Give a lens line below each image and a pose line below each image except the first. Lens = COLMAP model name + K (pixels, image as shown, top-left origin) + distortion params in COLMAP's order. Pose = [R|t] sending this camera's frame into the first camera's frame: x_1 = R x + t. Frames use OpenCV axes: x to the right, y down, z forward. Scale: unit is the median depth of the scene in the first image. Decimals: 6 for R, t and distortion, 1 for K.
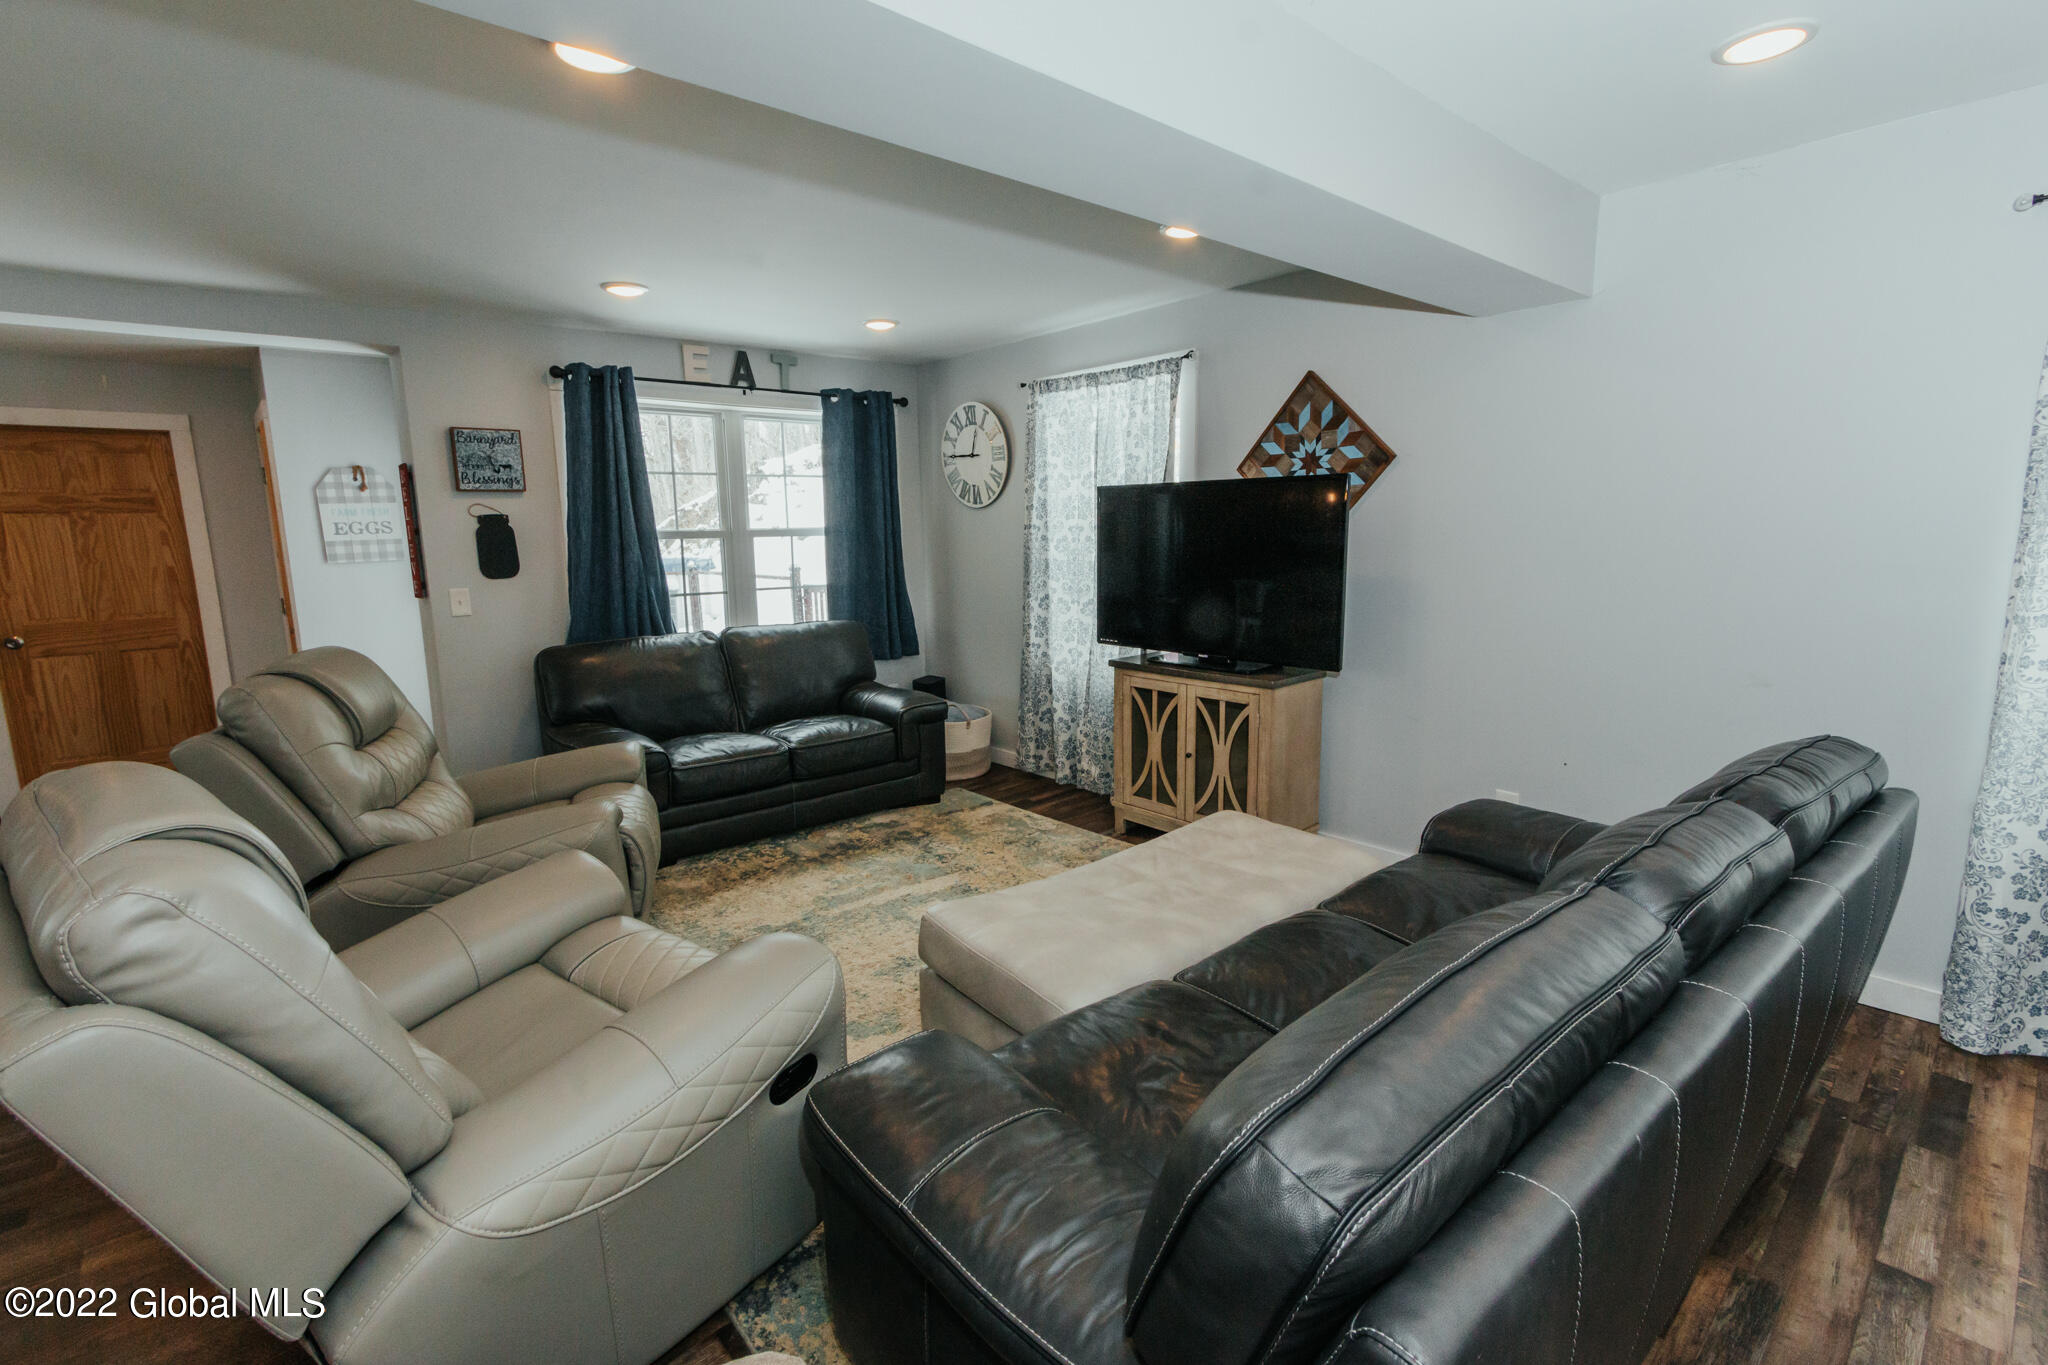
lens RADIAL K [[924.6, 0, 1016.6], [0, 924.6, 668.0], [0, 0, 1]] dist [-0.000467, -0.000578]
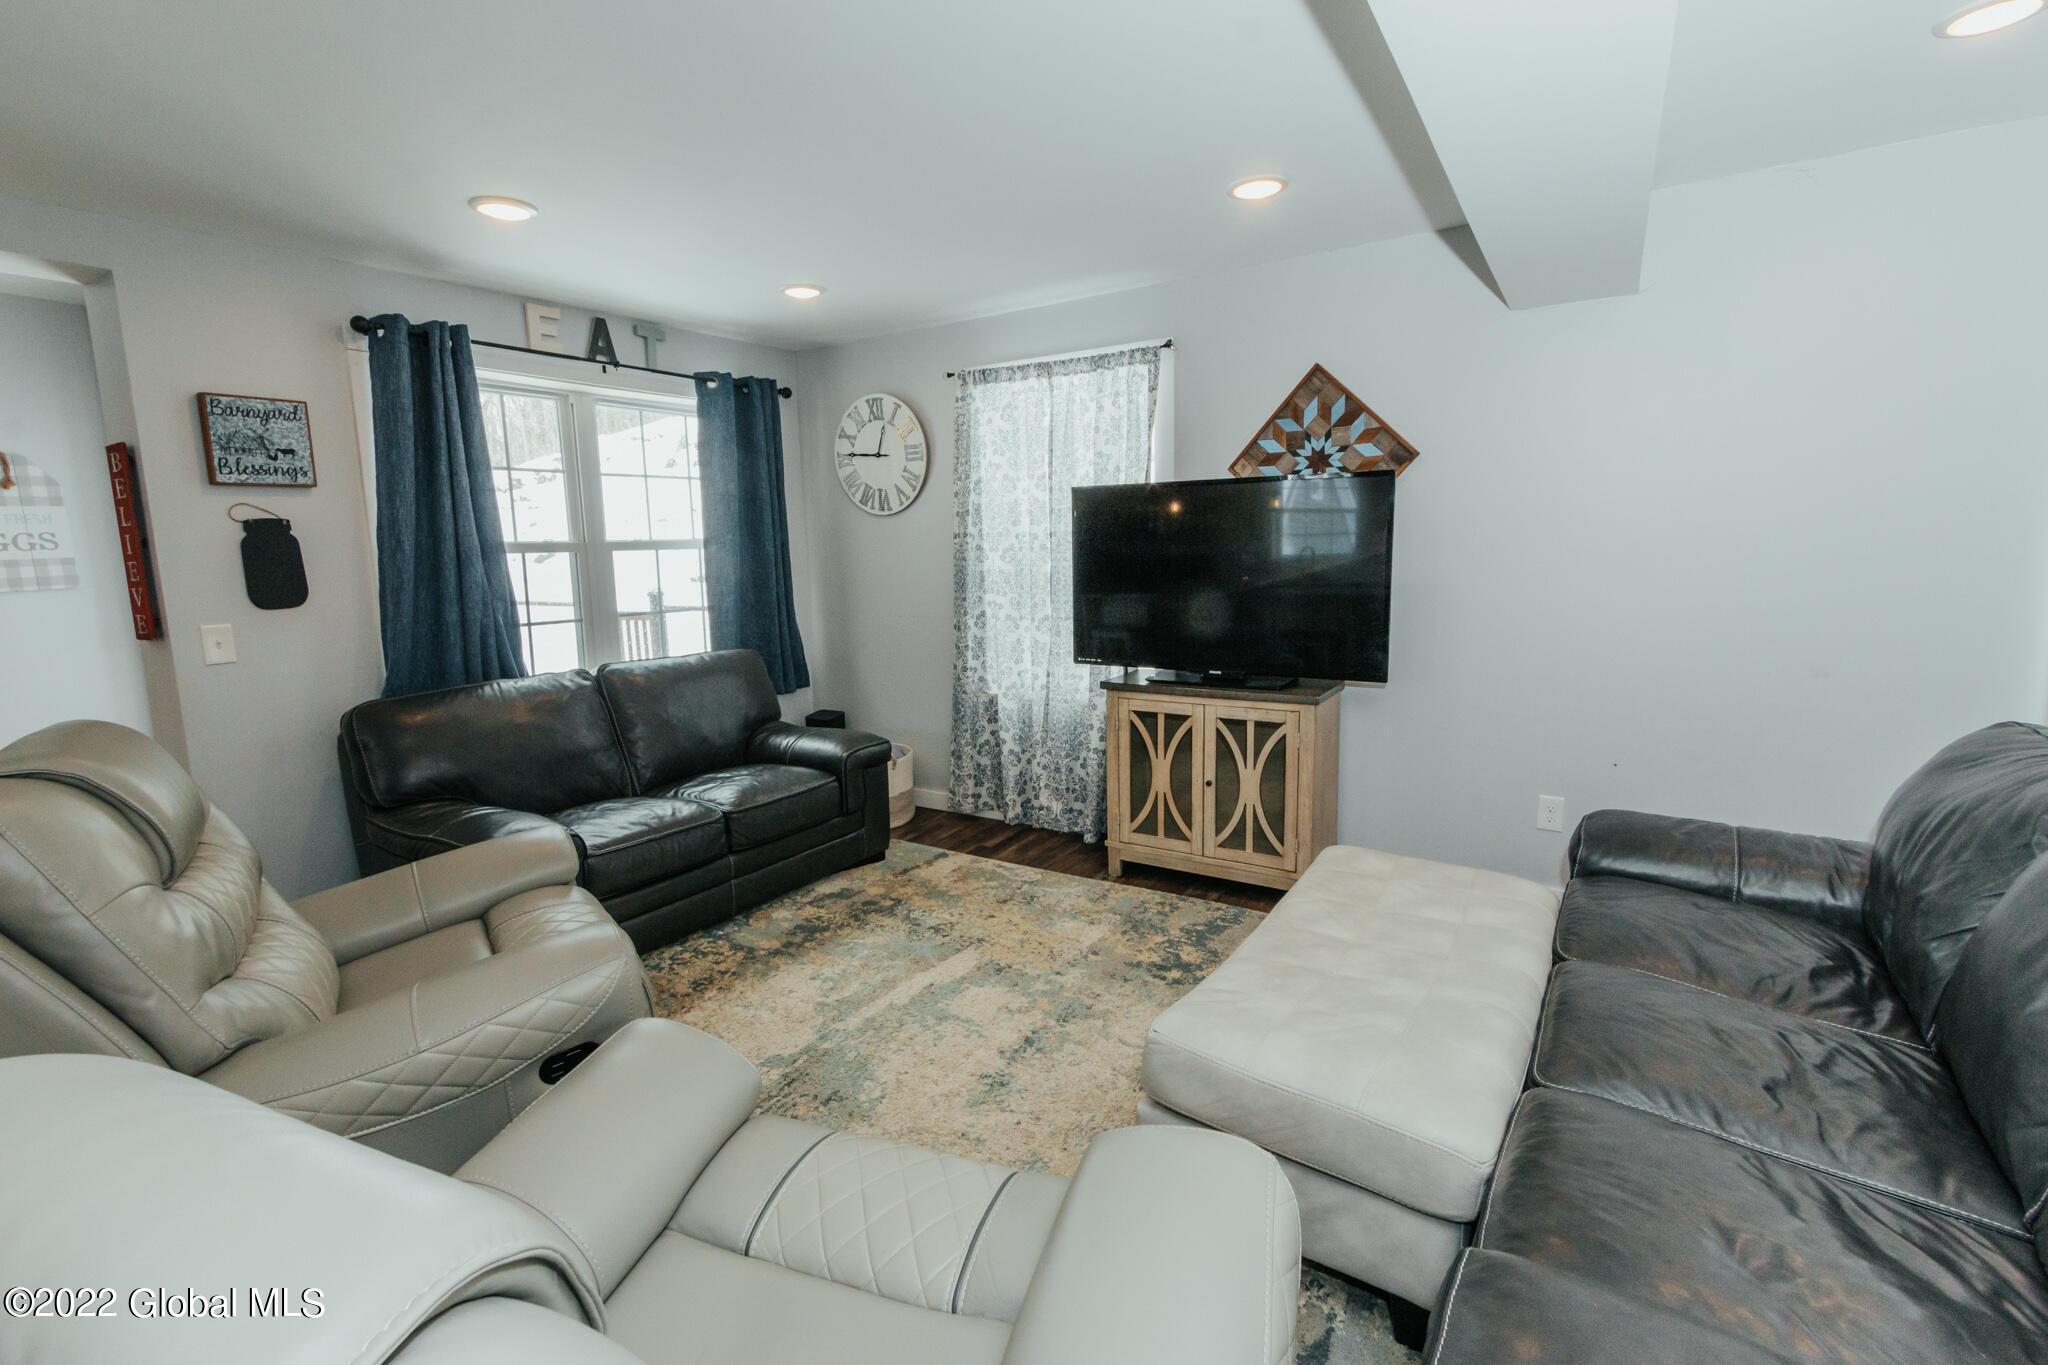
lens RADIAL K [[924.6, 0, 1016.6], [0, 924.6, 668.0], [0, 0, 1]] dist [-0.000467, -0.000578]
pose [[0.960628, -0.044280, 0.274286, -0.201264], [0.050385, 0.998613, -0.015250, -0.011385], [-0.273230, 0.028469, 0.961527, 0.155568]]
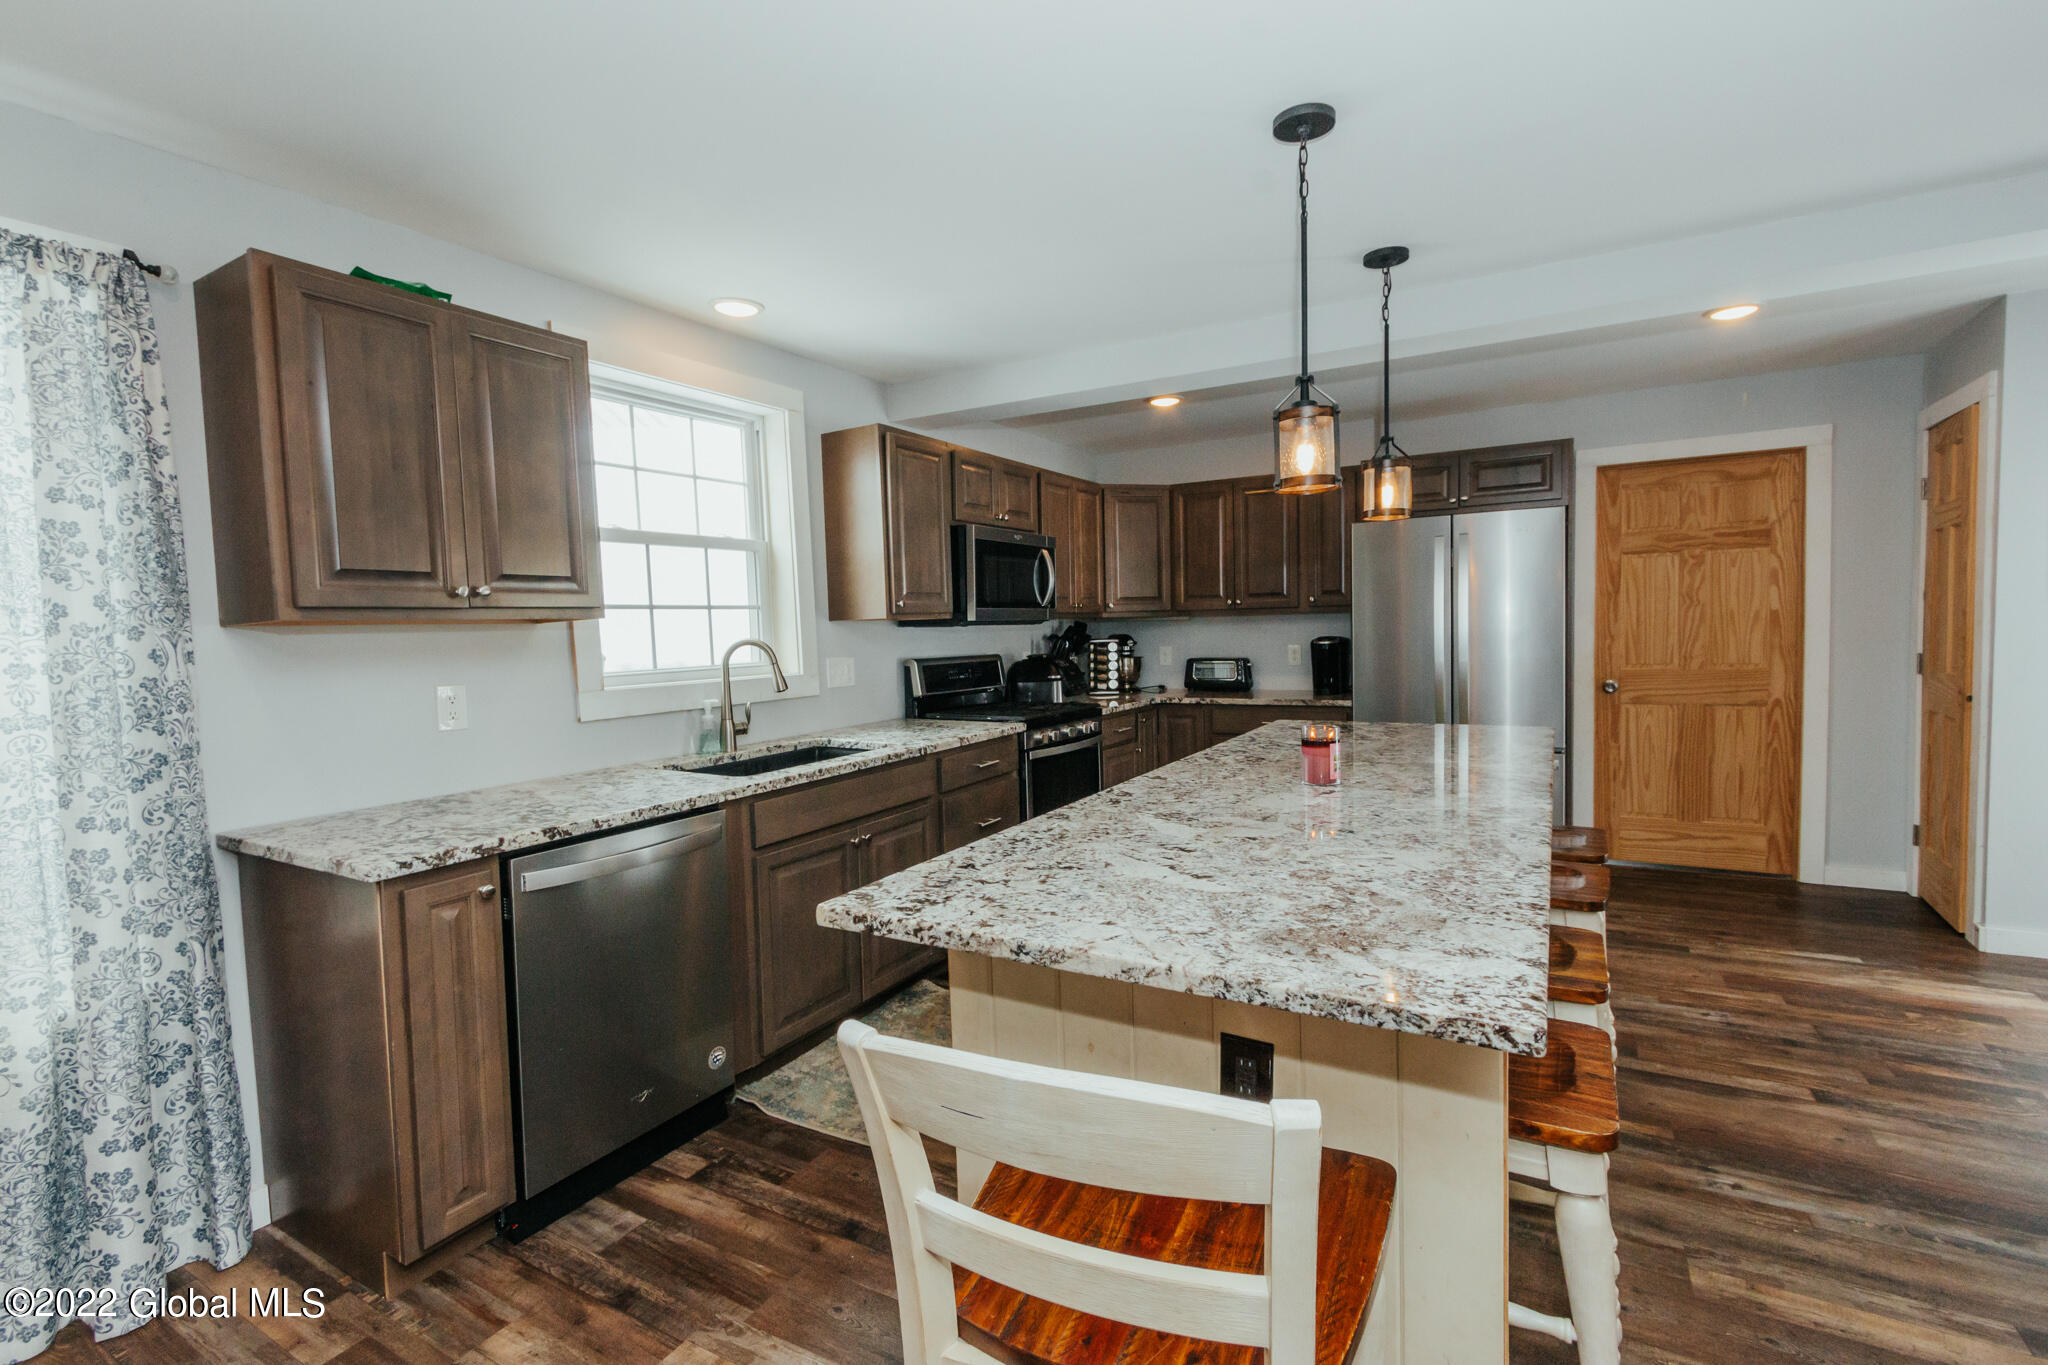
lens RADIAL K [[934.9, 0, 1030.3], [0, 934.9, 683.1], [0, 0, 1]] dist [0.002856, 0.000672]
pose [[0.326401, 0.068254, -0.942764, -0.383946], [-0.122184, 0.992068, 0.029521, 0.016023], [0.937301, 0.105555, 0.332151, 0.103762]]
